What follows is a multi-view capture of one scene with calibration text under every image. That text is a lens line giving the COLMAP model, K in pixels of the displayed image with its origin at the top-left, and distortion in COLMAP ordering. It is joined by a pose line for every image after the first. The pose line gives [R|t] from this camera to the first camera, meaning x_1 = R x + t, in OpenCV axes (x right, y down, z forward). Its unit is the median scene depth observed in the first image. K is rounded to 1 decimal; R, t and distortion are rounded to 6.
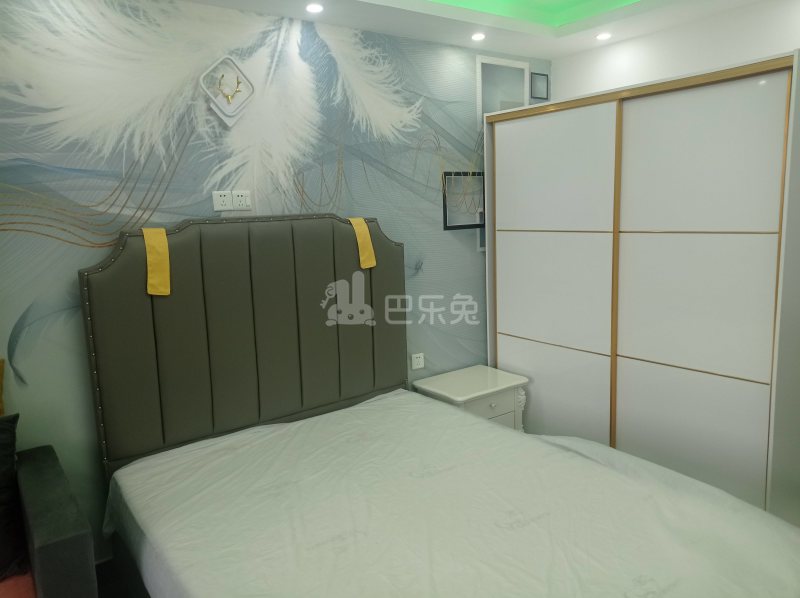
lens RADIAL K [[586.6, 0, 397.0], [0, 586.6, 302.5], [0, 0, 1]] dist [-0.016576, -0.040737]
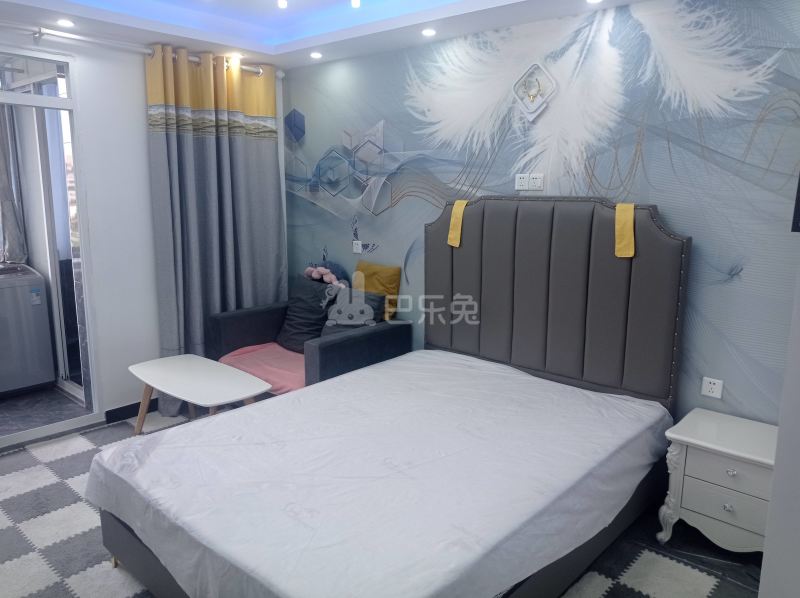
lens RADIAL K [[586.6, 0, 393.9], [0, 586.6, 299.1], [0, 0, 1]] dist [-0.016576, -0.040737]
pose [[0.174083, 0.218632, -0.960154, 0.848177], [-0.168299, 0.967301, 0.189745, -0.115492], [0.970243, 0.128561, 0.205186, 0.478227]]
